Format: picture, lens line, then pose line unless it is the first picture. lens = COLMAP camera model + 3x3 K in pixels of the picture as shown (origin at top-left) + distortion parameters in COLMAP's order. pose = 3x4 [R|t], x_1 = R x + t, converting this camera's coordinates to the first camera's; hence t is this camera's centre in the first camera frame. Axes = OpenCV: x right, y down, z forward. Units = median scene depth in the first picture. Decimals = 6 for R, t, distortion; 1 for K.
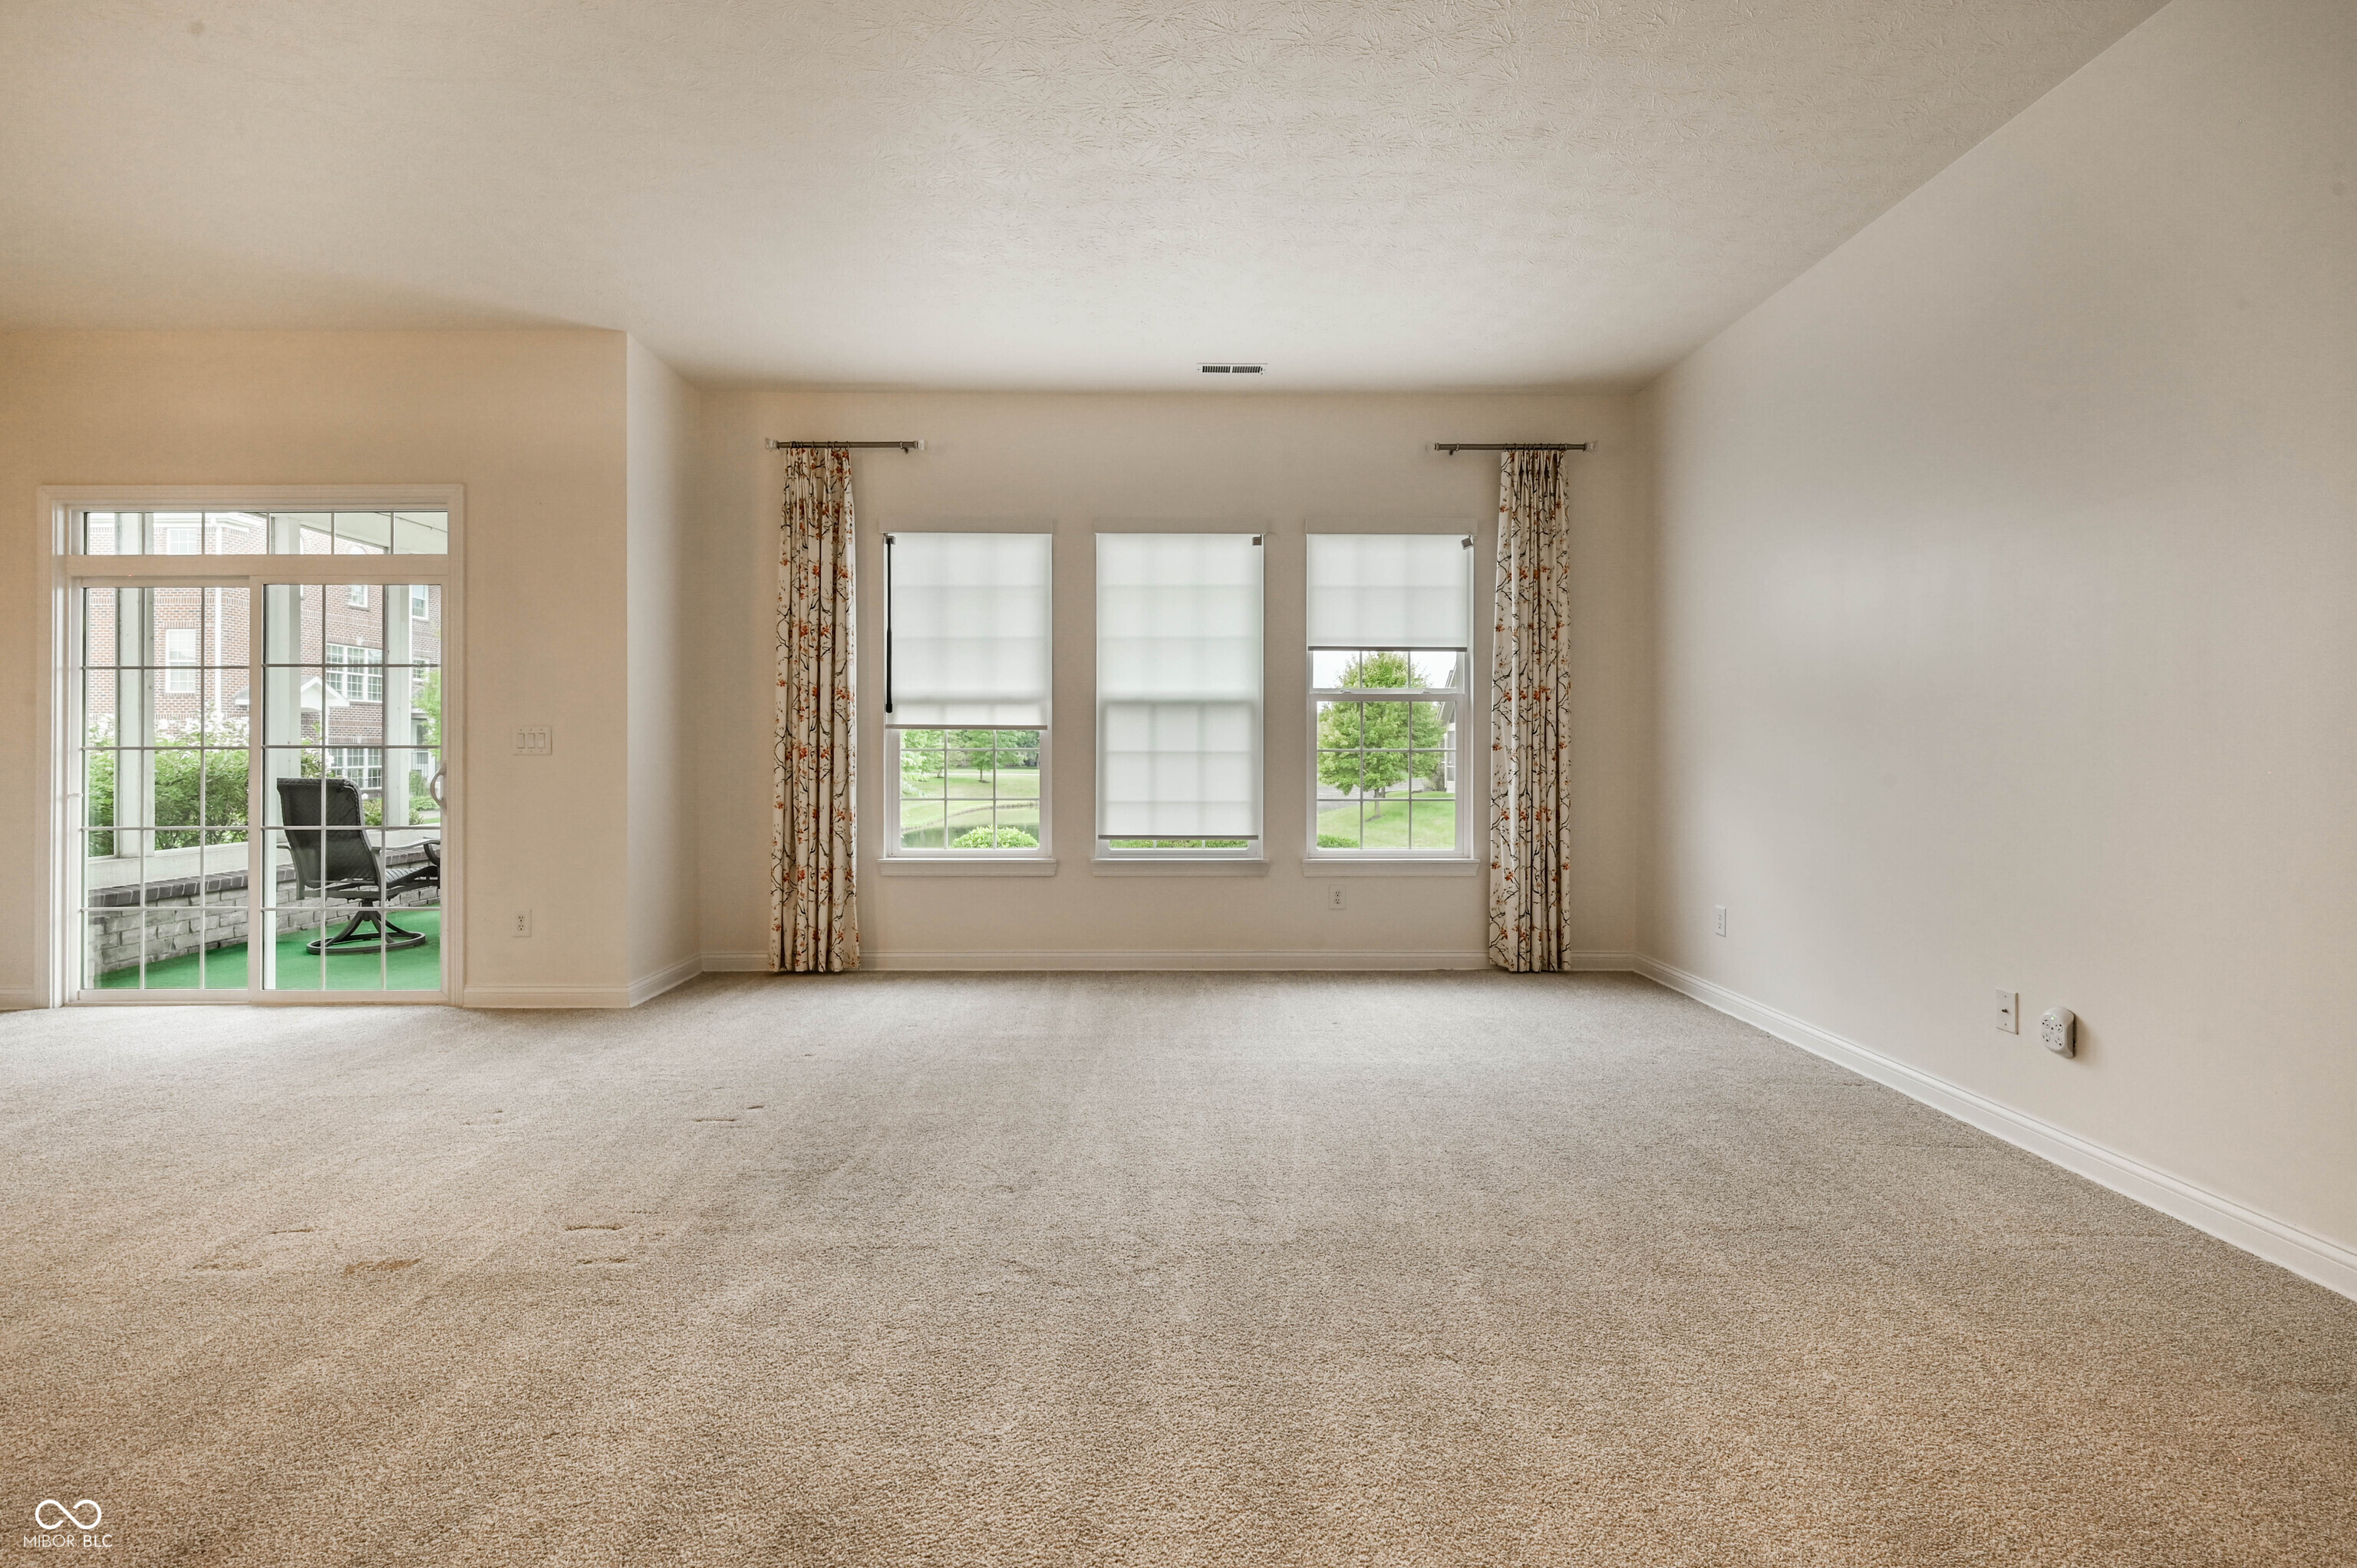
lens RADIAL K [[1070.4, 0, 1221.0], [0, 1070.4, 758.0], [0, 0, 1]] dist [-0.002832, -0.000415]
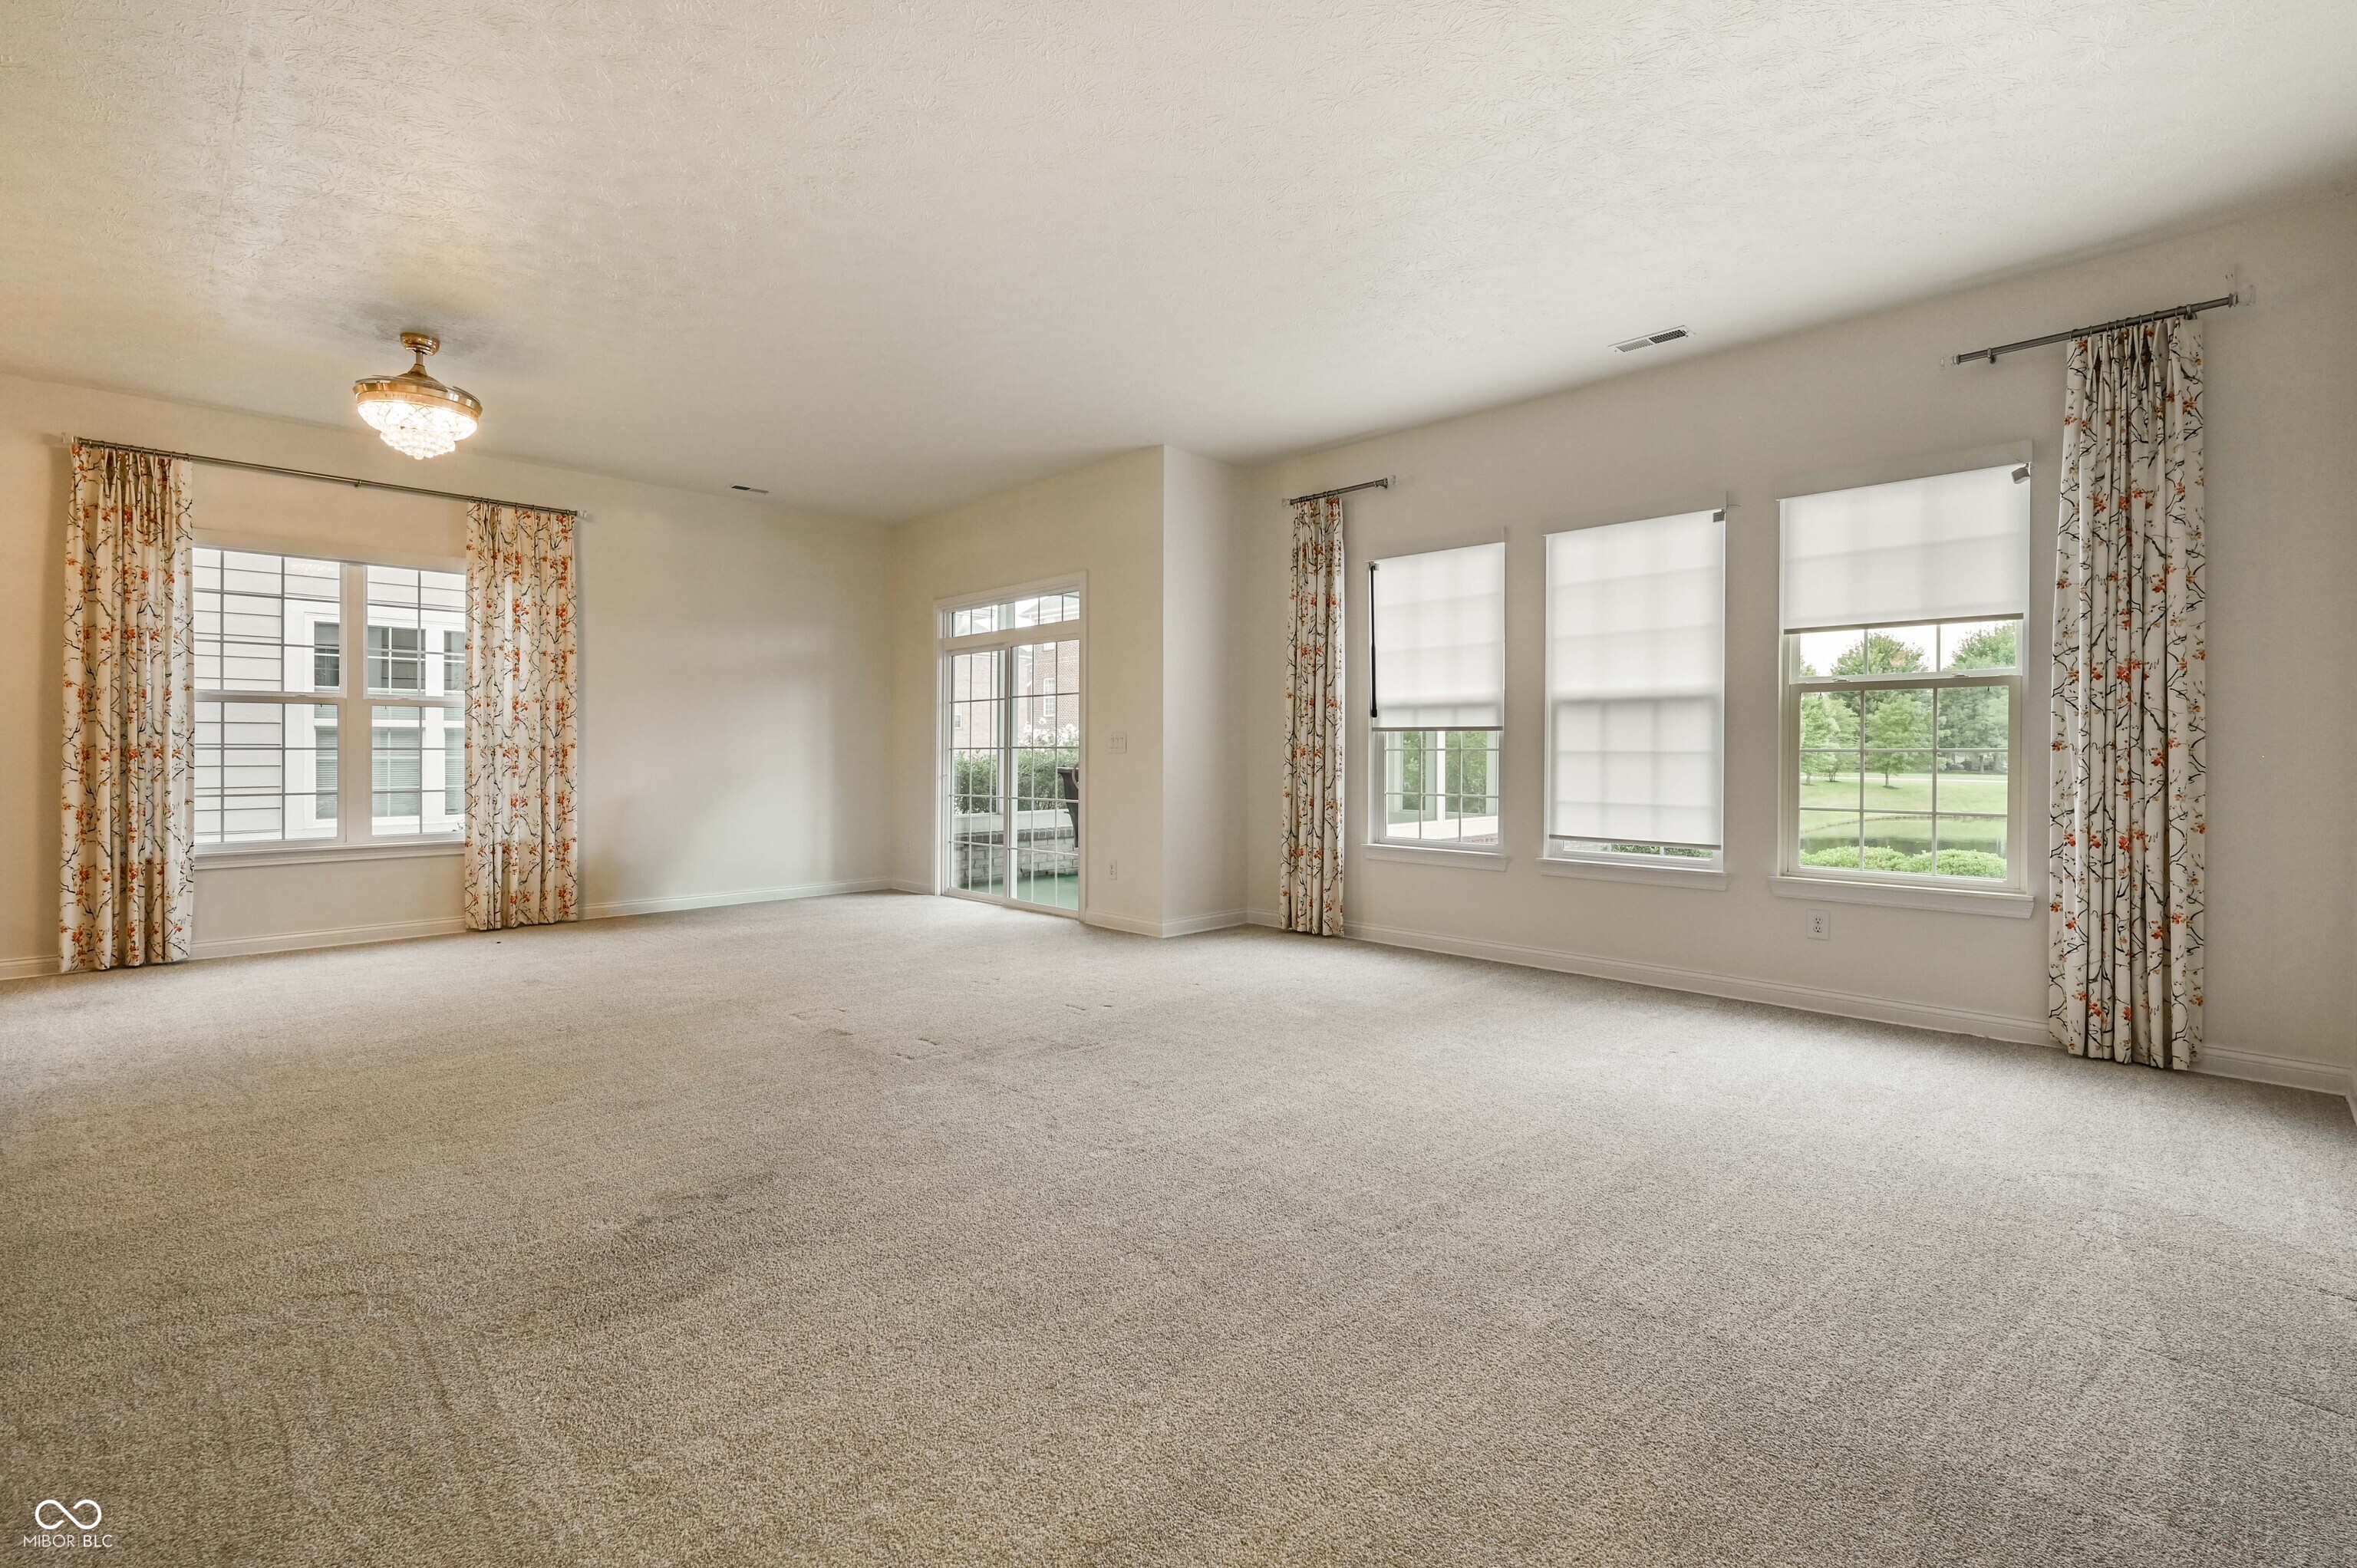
lens RADIAL K [[1070.4, 0, 1215.0], [0, 1070.4, 756.3], [0, 0, 1]] dist [-0.002832, -0.000415]
pose [[0.697357, 0.004267, -0.716711, 0.391349], [-0.006188, 0.999981, -0.000067, 0.000555], [0.716697, 0.004481, 0.697371, 0.075804]]
